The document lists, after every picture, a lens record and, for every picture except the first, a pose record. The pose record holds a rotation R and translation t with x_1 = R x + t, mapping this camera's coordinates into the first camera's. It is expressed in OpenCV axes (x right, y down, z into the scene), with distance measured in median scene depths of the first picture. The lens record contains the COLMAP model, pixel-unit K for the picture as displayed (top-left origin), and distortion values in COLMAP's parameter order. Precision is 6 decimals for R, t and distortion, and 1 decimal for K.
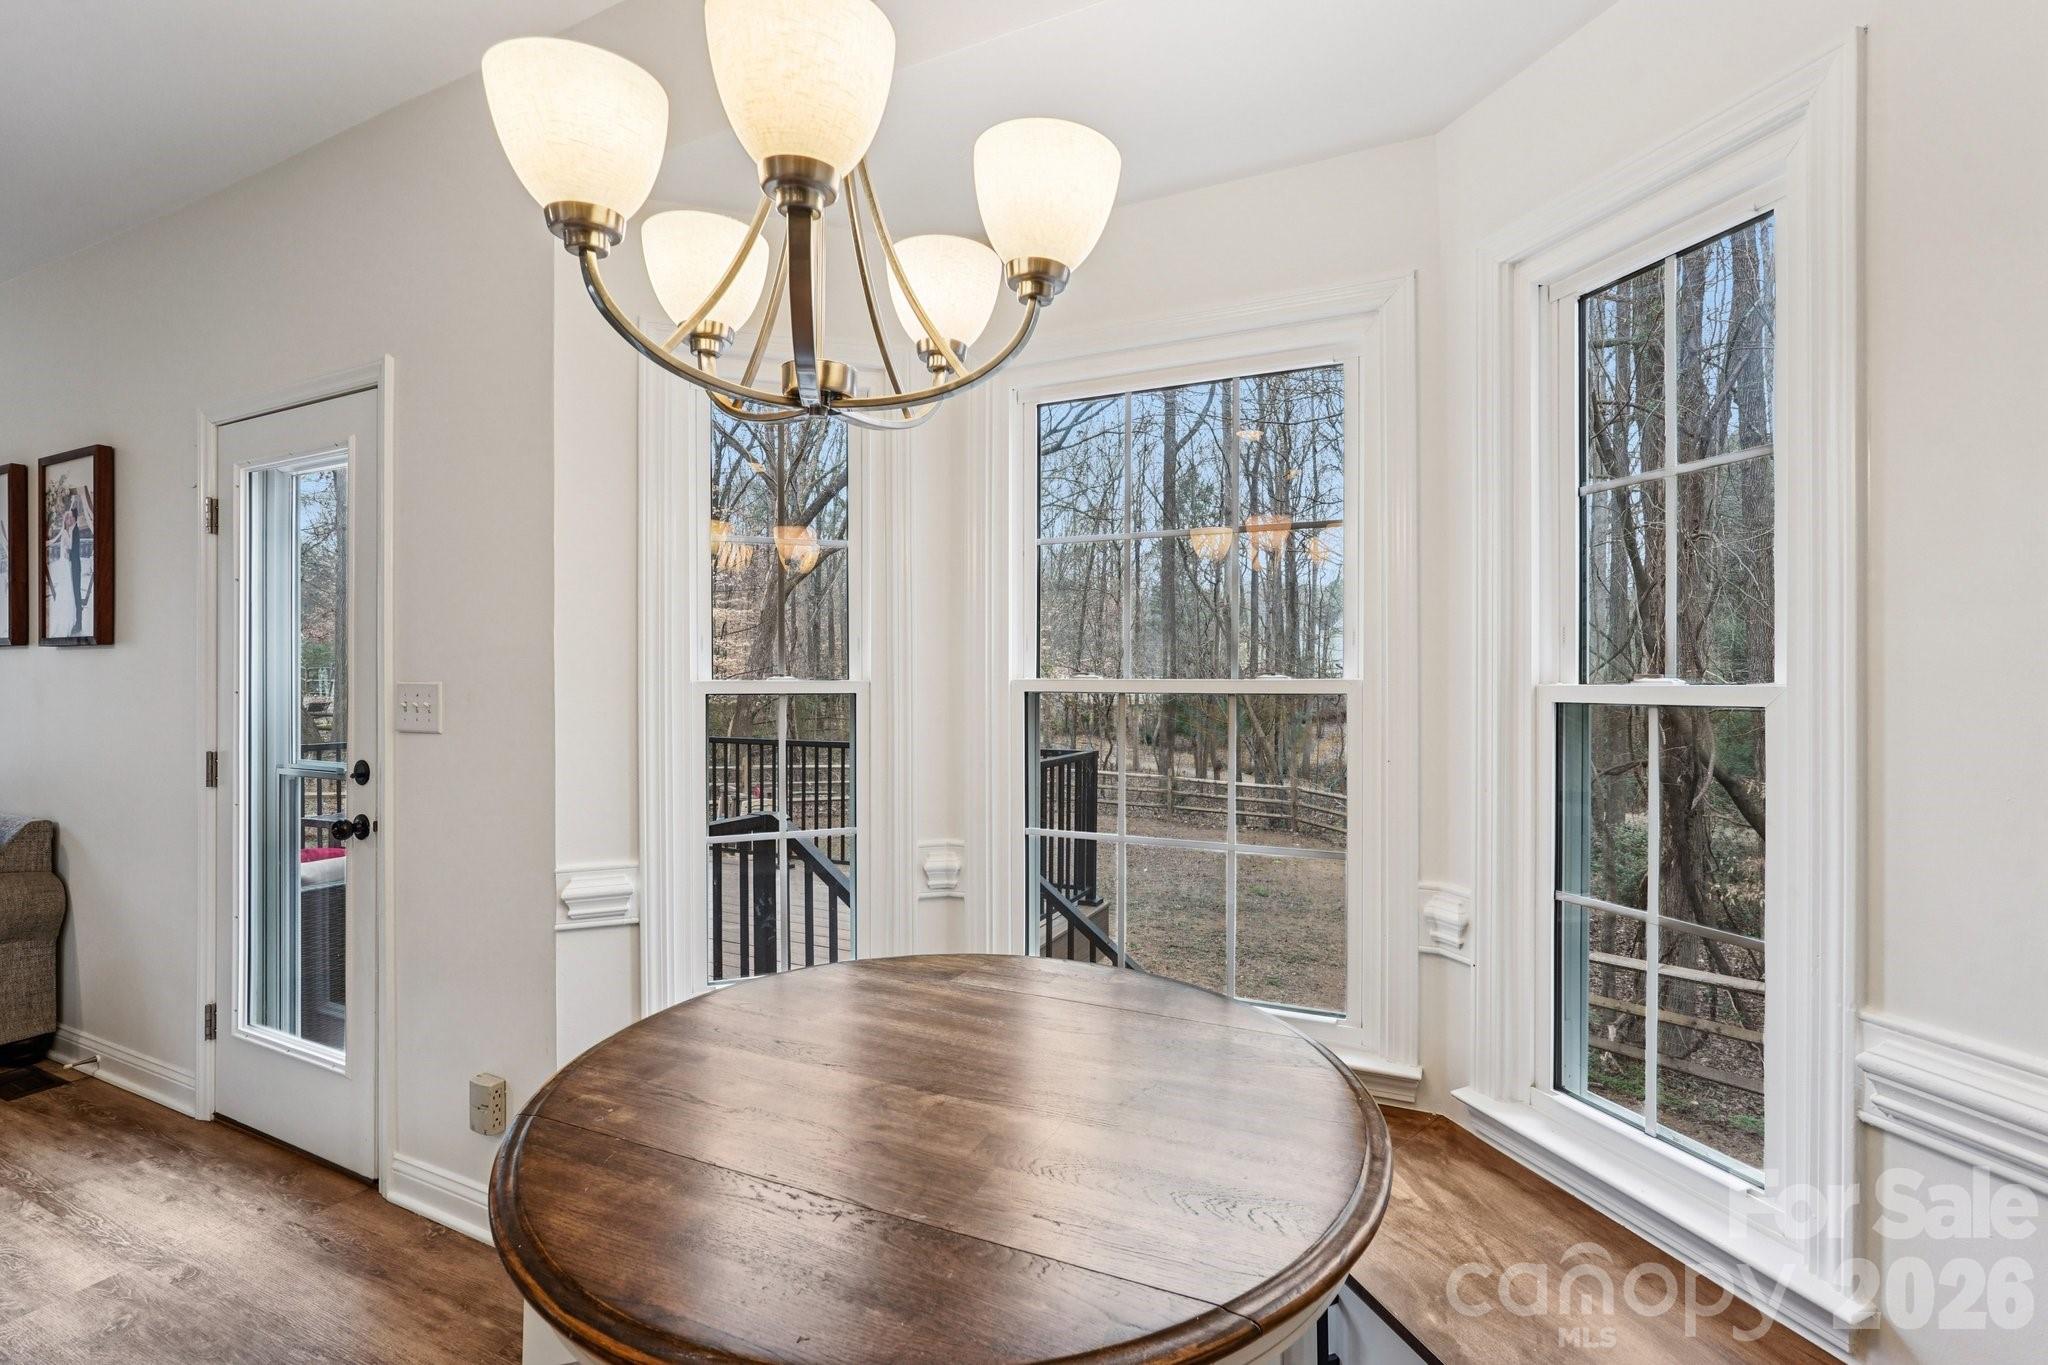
lens RADIAL K [[909.6, 0, 1018.9], [0, 909.6, 684.1], [0, 0, 1]] dist [-0.010772, 0.006355]
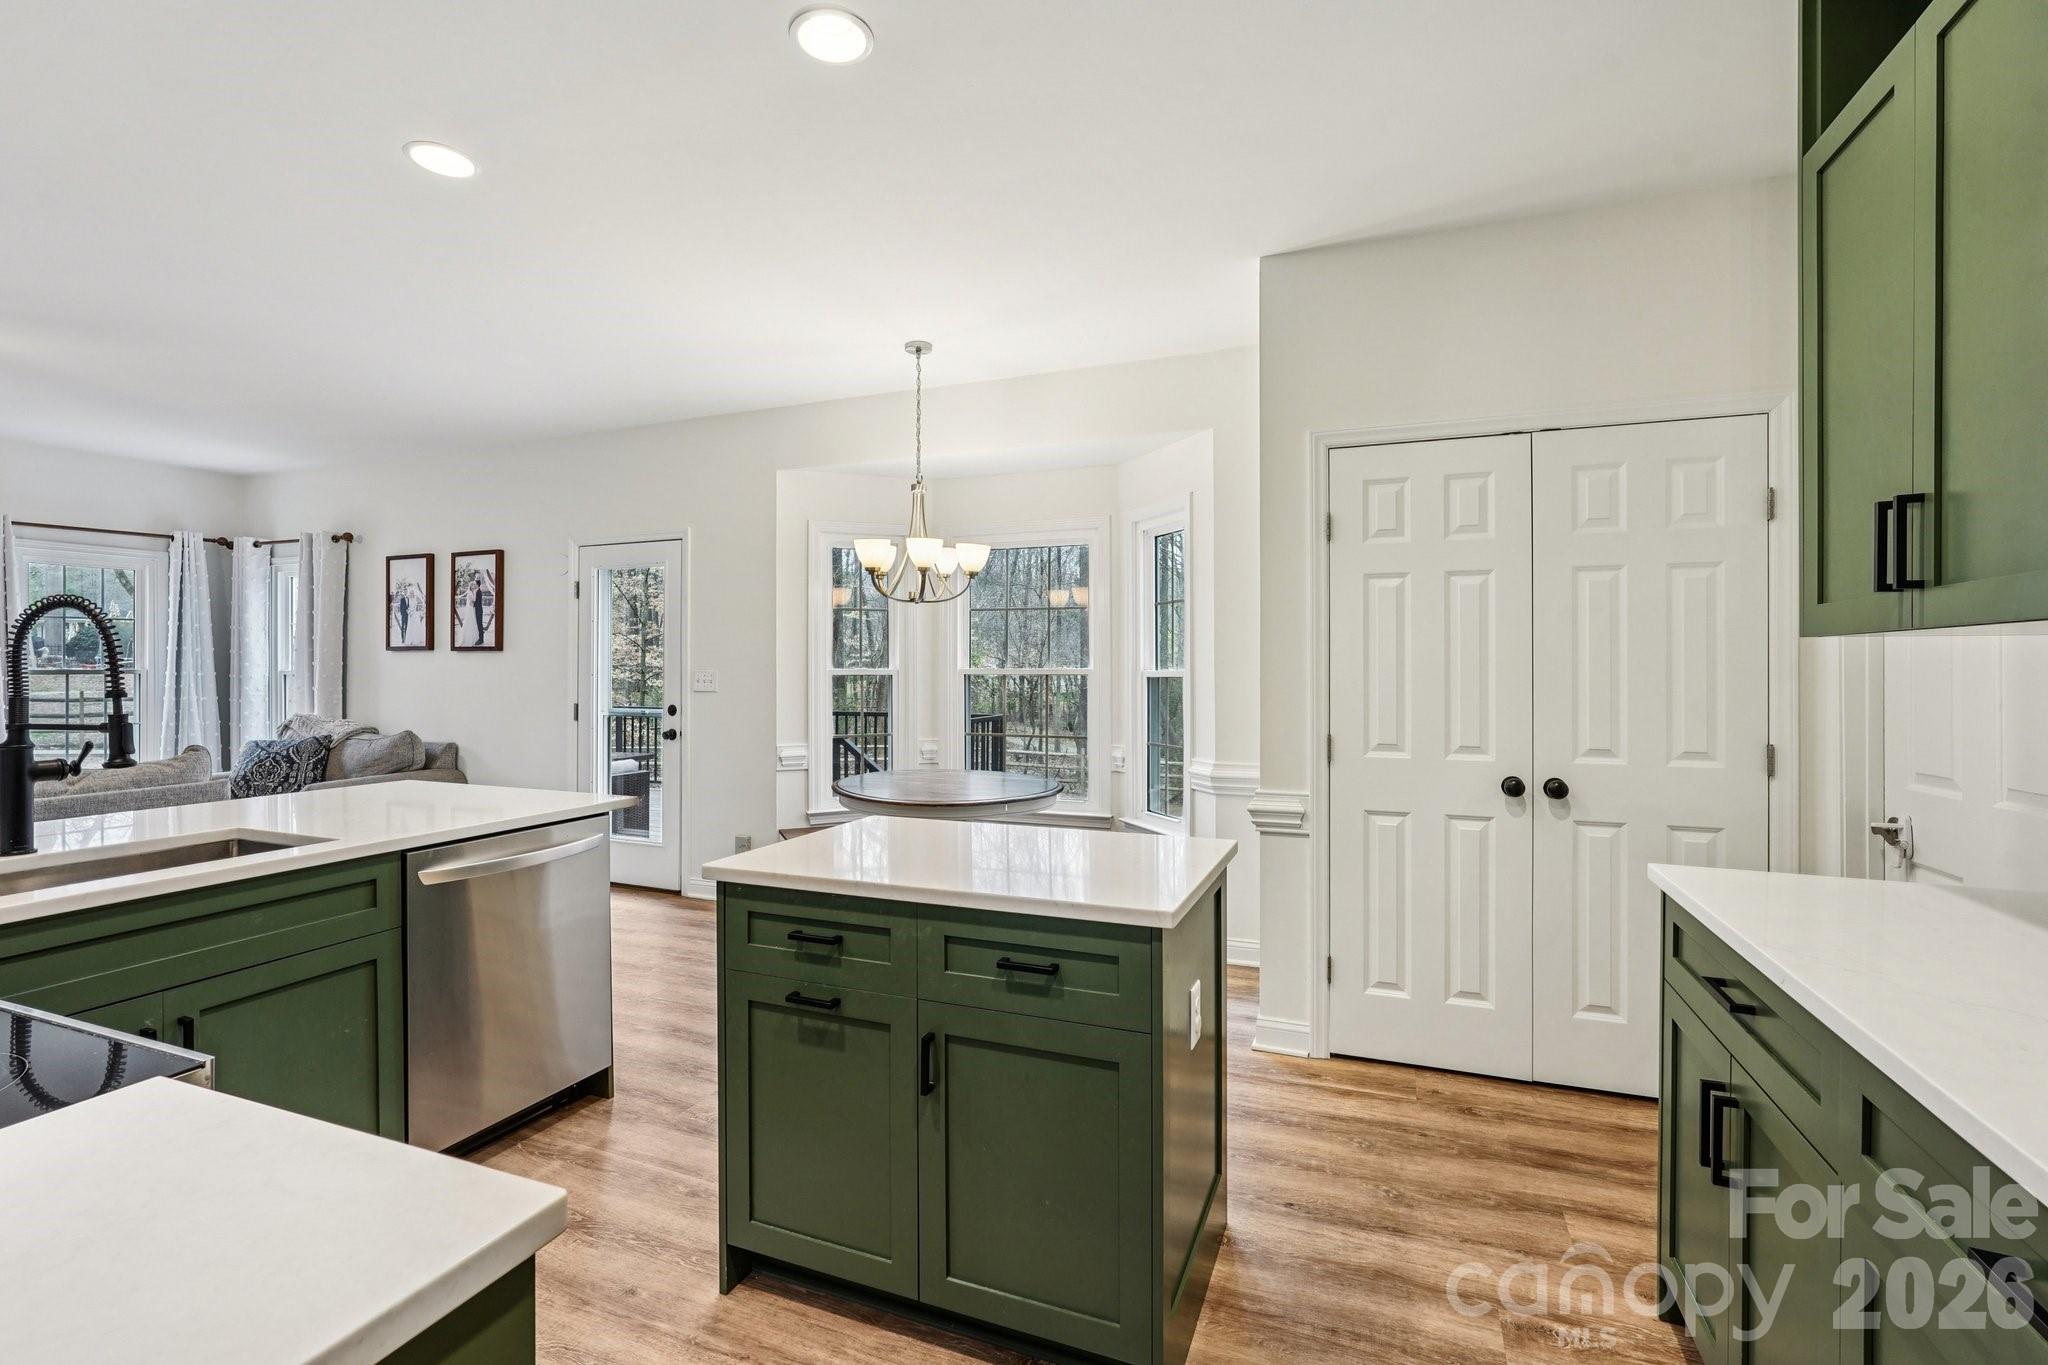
lens RADIAL K [[909.6, 0, 1014.0], [0, 909.6, 669.7], [0, 0, 1]] dist [-0.010772, 0.006355]
pose [[0.997267, 0.003883, 0.073779, -0.032310], [-0.003589, 0.999985, -0.004121, 0.002520], [-0.073794, 0.003845, 0.997266, -1.072498]]
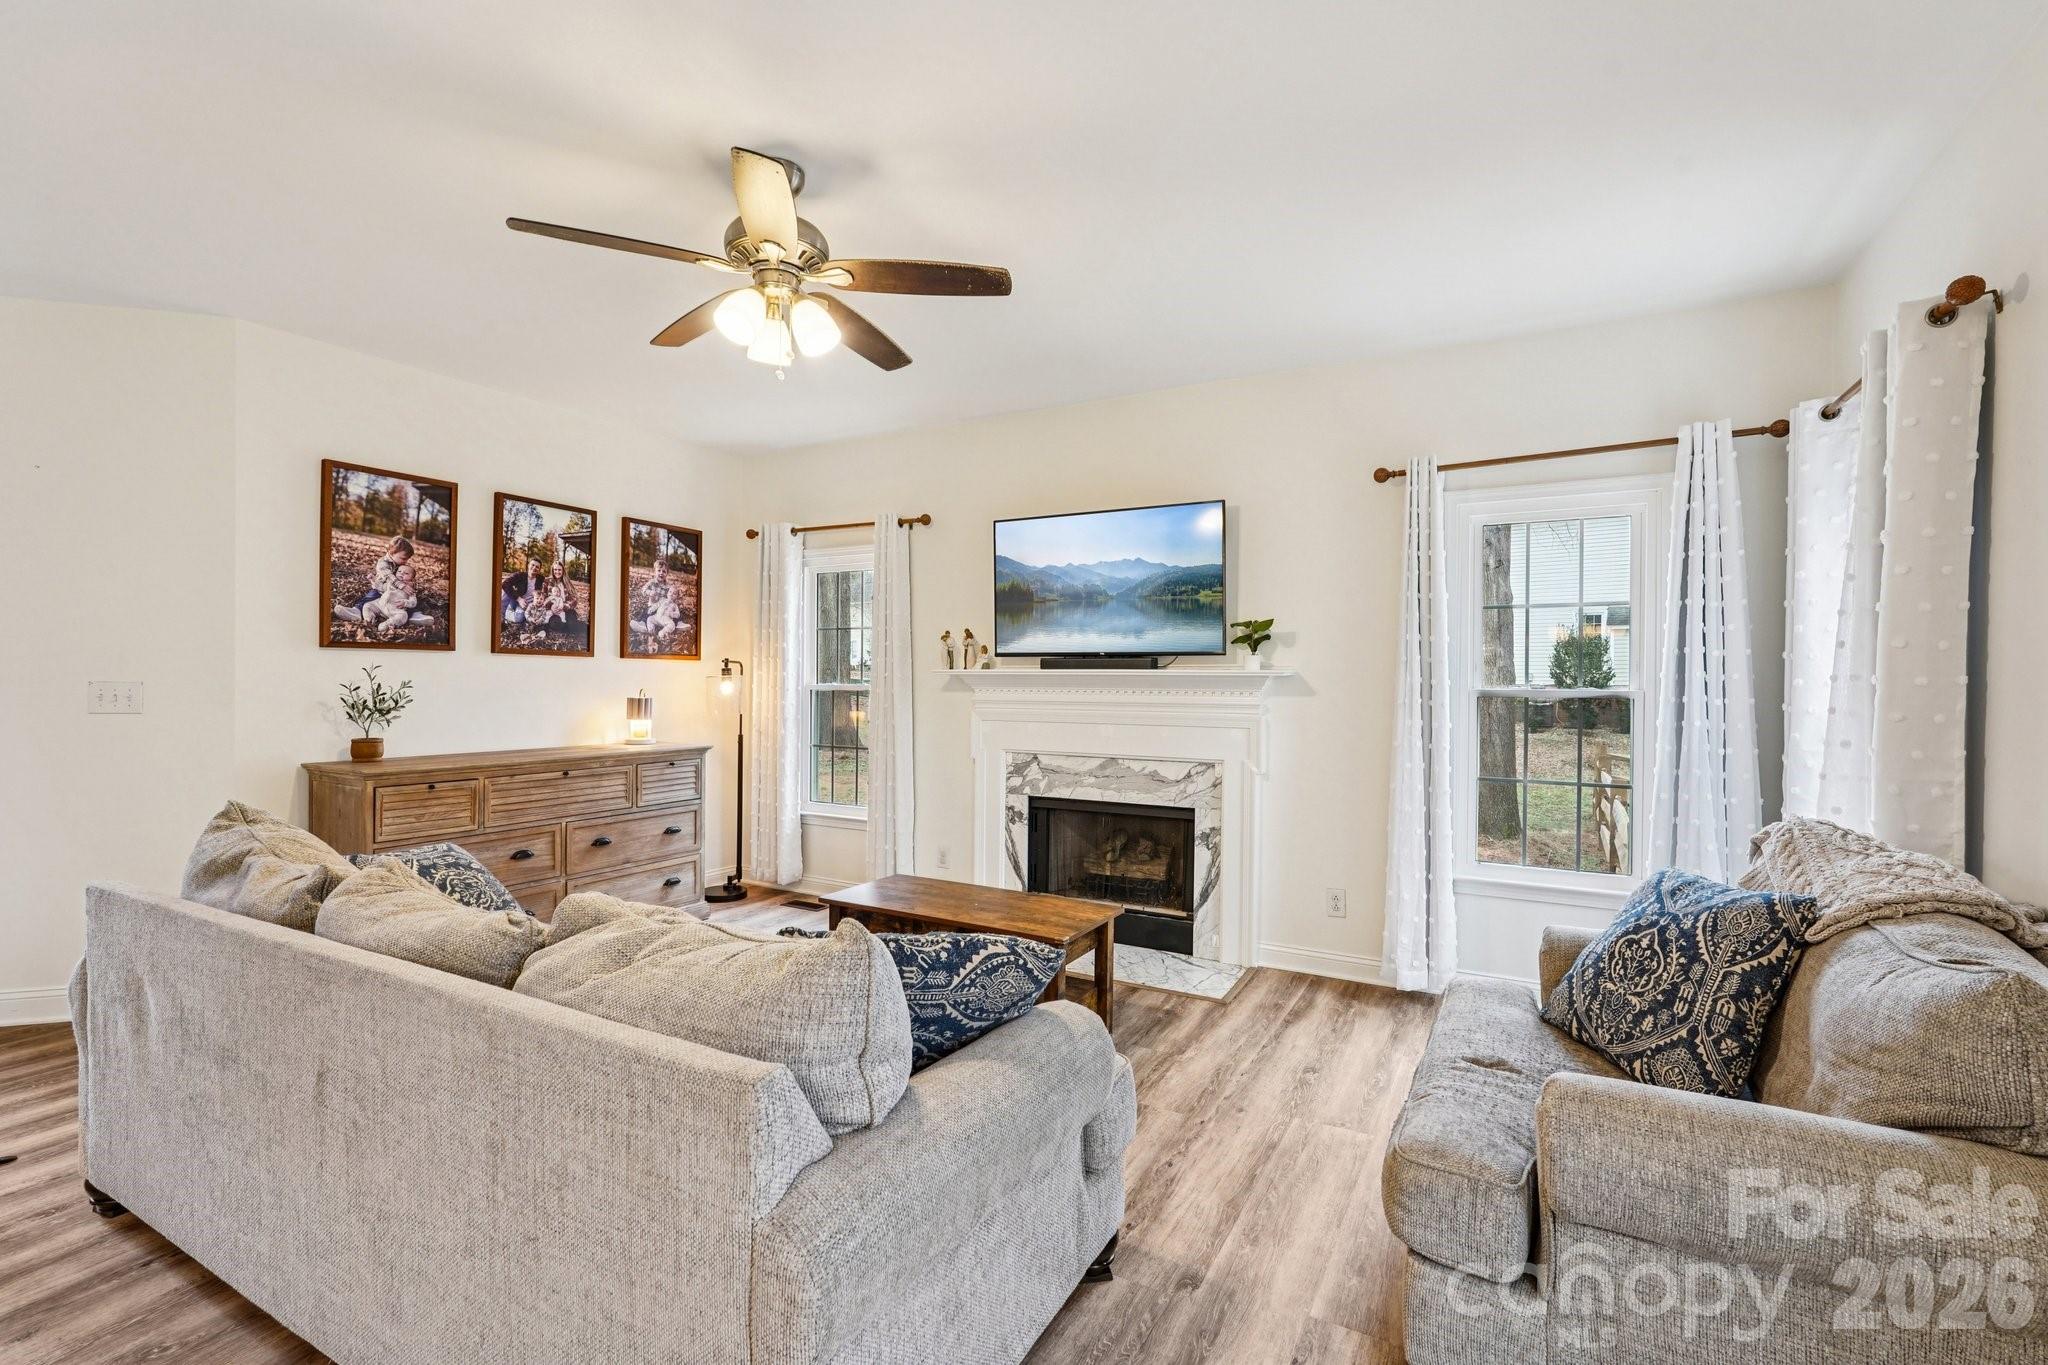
lens RADIAL K [[909.6, 0, 1038.6], [0, 909.6, 683.9], [0, 0, 1]] dist [-0.010772, 0.006355]
pose [[-0.032124, 0.008878, -0.999444, -0.726068], [-0.011358, 0.999893, 0.009247, -0.010884], [0.999419, 0.011649, -0.032020, 0.503468]]
